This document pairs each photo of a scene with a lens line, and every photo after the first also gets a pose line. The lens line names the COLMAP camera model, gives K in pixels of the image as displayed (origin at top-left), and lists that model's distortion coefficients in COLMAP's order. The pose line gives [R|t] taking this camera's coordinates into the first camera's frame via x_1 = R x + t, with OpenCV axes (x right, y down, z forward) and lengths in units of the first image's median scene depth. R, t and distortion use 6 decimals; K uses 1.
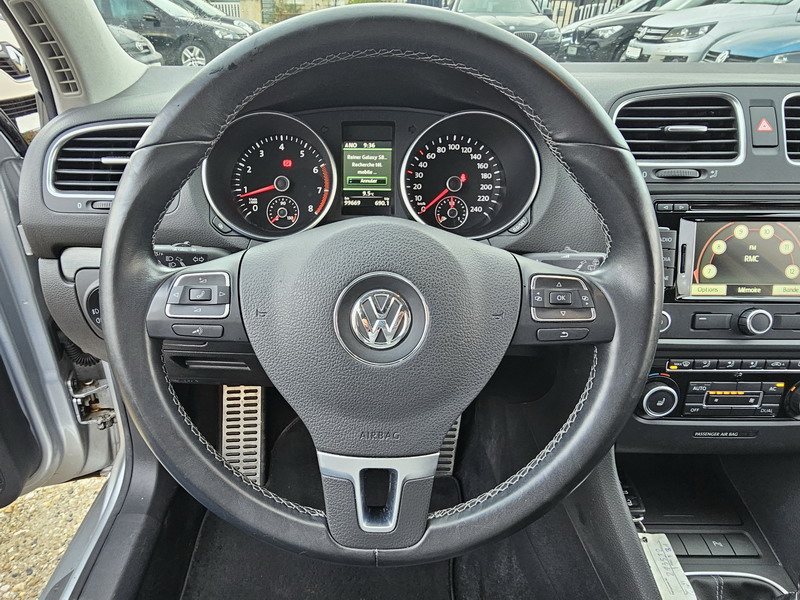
lens RADIAL K [[475.2, 0, 403.4], [0, 475.2, 305.1], [0, 0, 1]] dist [-0.015274, 0.006873]
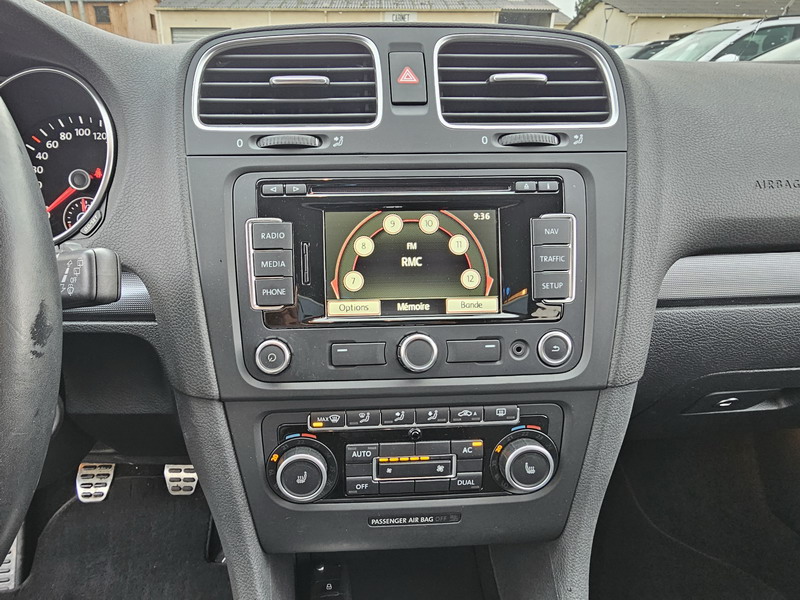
lens RADIAL K [[475.2, 0, 393.1], [0, 475.2, 300.9], [0, 0, 1]] dist [-0.015274, 0.006873]
pose [[0.997301, -0.024194, 0.069321, 0.639868], [0.031495, 0.993842, -0.106236, 0.031850], [-0.066324, 0.108133, 0.991922, 0.302740]]
